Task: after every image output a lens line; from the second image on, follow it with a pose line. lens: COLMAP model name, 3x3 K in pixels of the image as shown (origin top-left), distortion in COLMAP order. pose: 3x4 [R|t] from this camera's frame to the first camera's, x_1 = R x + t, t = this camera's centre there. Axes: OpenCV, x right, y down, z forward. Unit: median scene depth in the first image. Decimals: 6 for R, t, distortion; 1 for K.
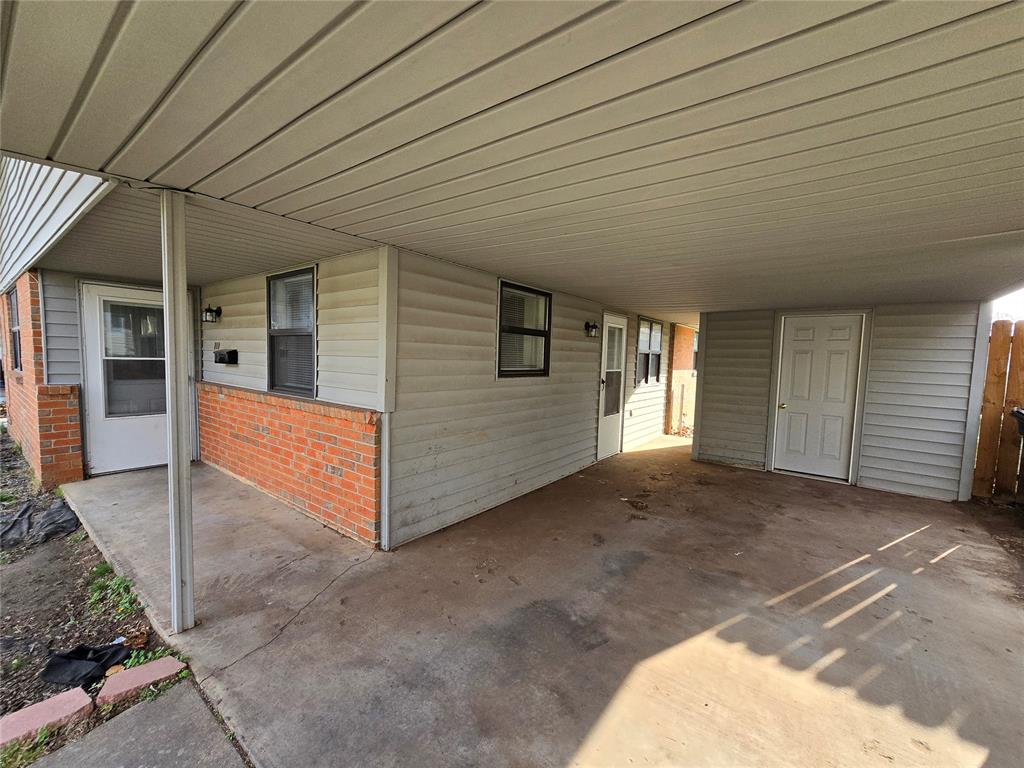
lens RADIAL K [[418.5, 0, 508.0], [0, 418.5, 387.9], [0, 0, 1]] dist [-0.001966, -0.000109]
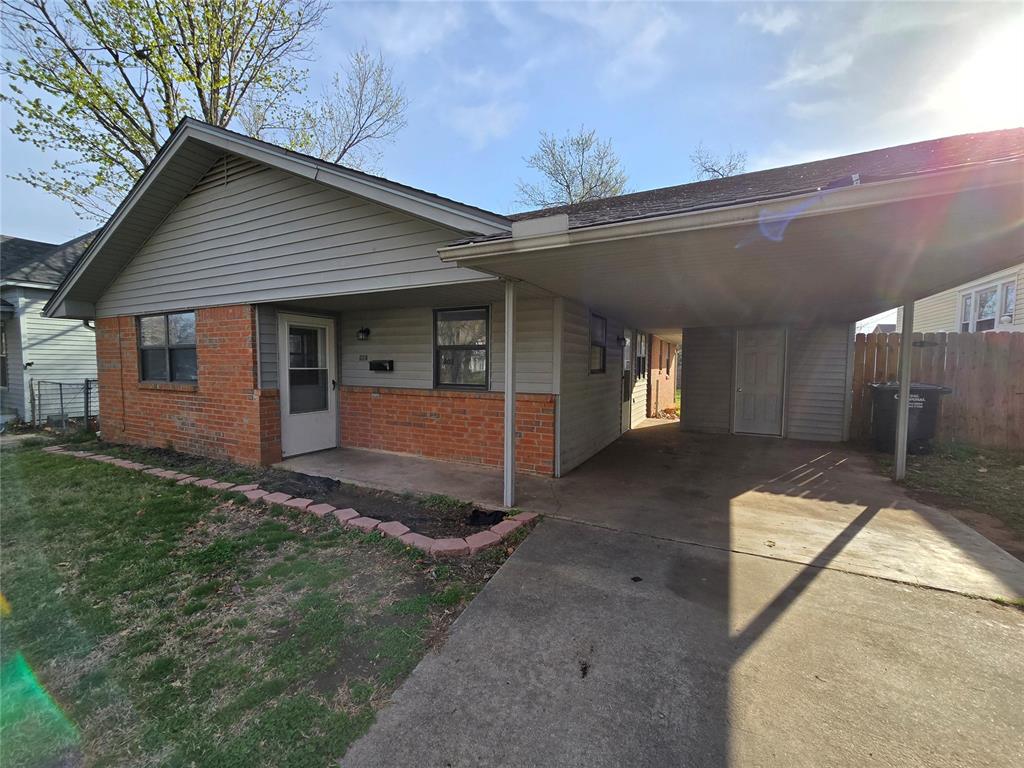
lens RADIAL K [[418.5, 0, 508.0], [0, 418.5, 387.9], [0, 0, 1]] dist [-0.001966, -0.000109]
pose [[0.984239, -0.032725, 0.173788, -0.596851], [0.035111, 0.999326, -0.010673, 0.032276], [-0.173322, 0.016607, 0.984725, -0.477995]]
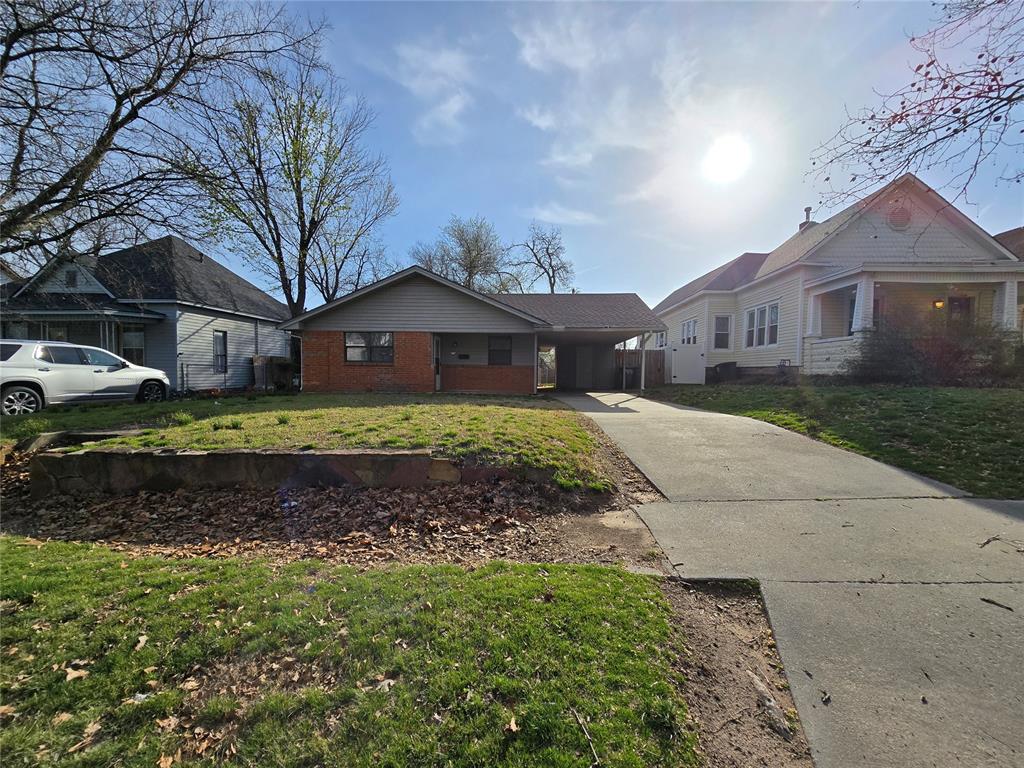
lens RADIAL K [[418.5, 0, 508.0], [0, 418.5, 387.9], [0, 0, 1]] dist [-0.001966, -0.000109]
pose [[0.781811, -0.034583, 0.622556, -3.051597], [0.061310, 0.997886, -0.021561, 0.340235], [-0.620494, 0.055026, 0.782278, -2.350279]]
